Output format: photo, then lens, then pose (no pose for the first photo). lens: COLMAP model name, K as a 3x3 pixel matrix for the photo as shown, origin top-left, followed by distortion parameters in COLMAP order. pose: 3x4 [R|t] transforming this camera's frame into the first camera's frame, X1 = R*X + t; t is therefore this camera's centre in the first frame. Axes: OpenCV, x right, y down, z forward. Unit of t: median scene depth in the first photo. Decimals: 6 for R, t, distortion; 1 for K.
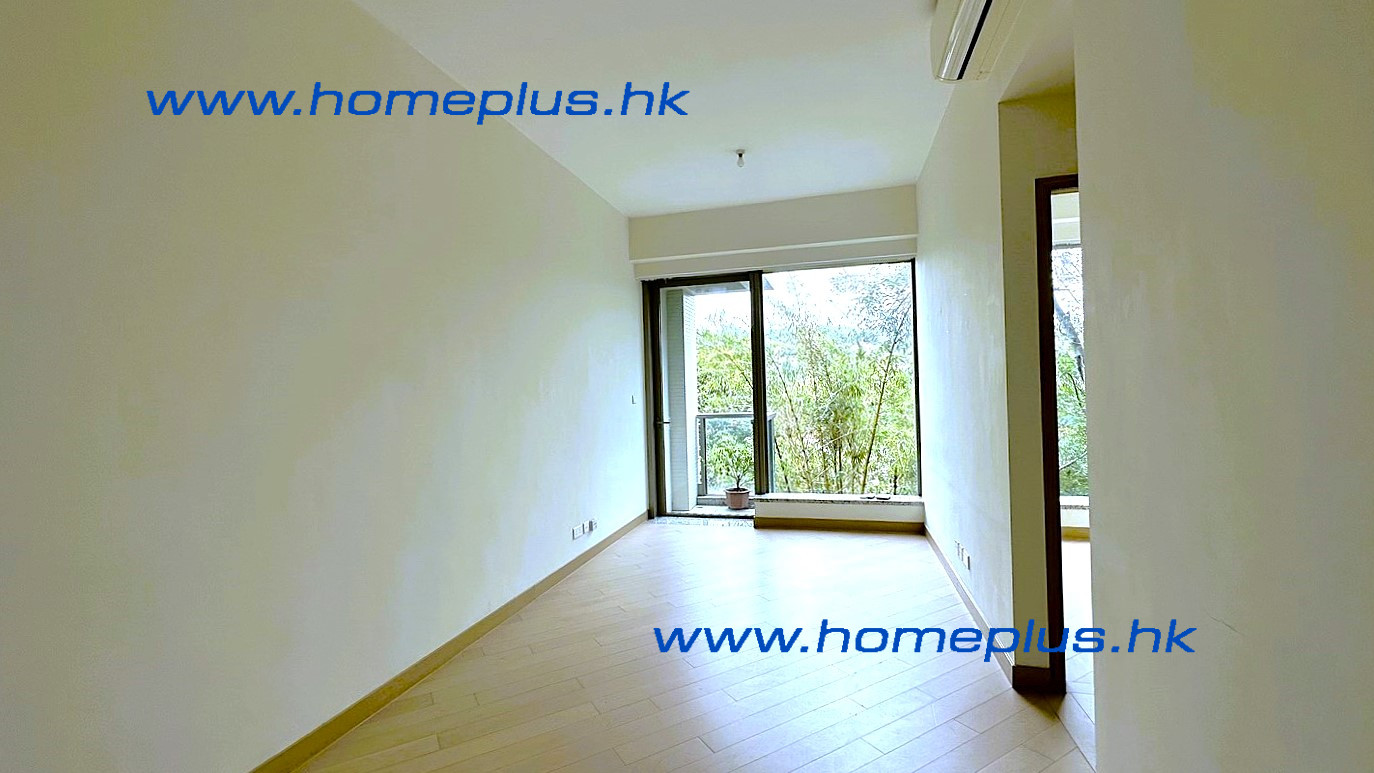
lens RADIAL K [[559.7, 0, 689.1], [0, 559.7, 385.6], [0, 0, 1]] dist [-0.000037, -0.000095]
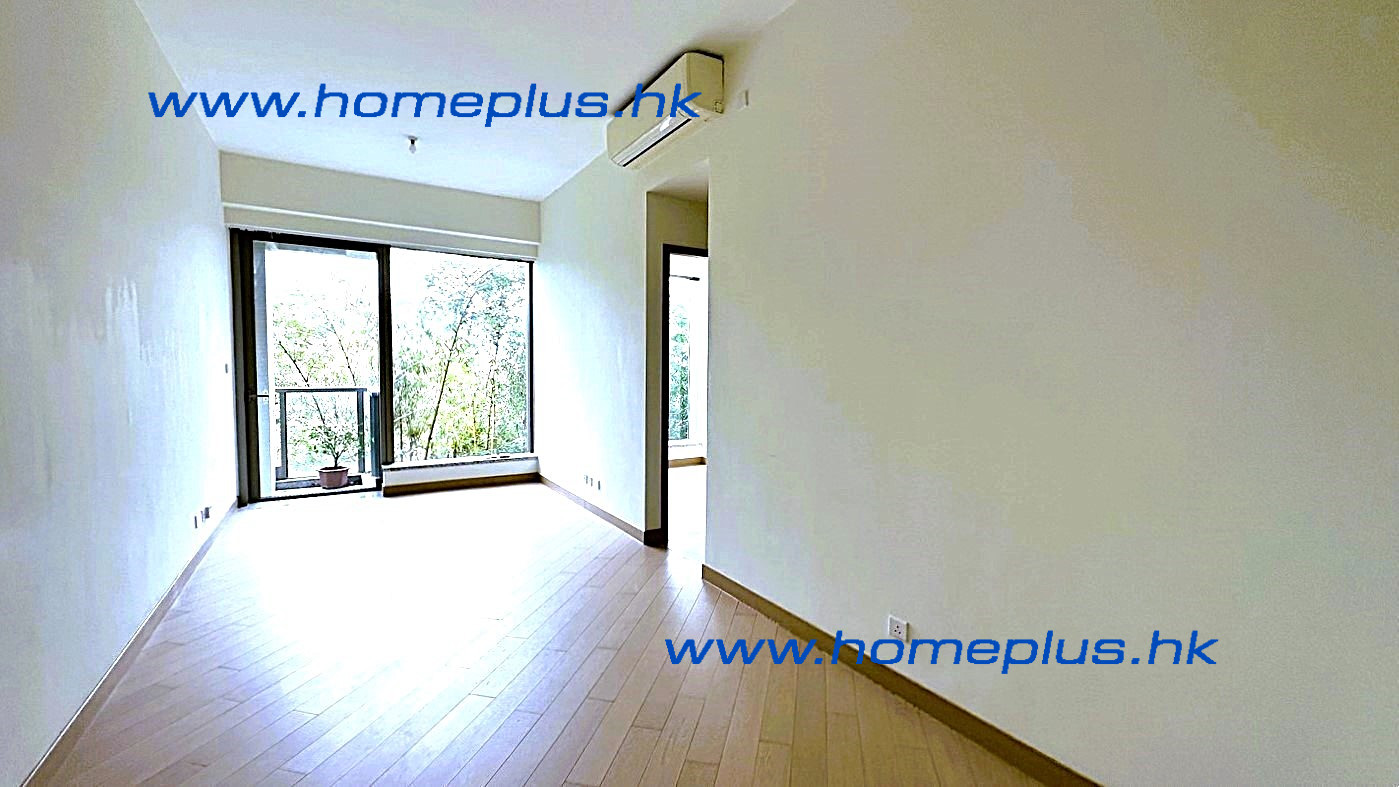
lens RADIAL K [[569.9, 0, 695.4], [0, 569.9, 394.8], [0, 0, 1]] dist [-0.000037, -0.000095]
pose [[0.675618, -0.002606, 0.737248, -0.256201], [-0.033674, 0.998841, 0.034389, 0.011011], [-0.736483, -0.048060, 0.674747, -0.113732]]
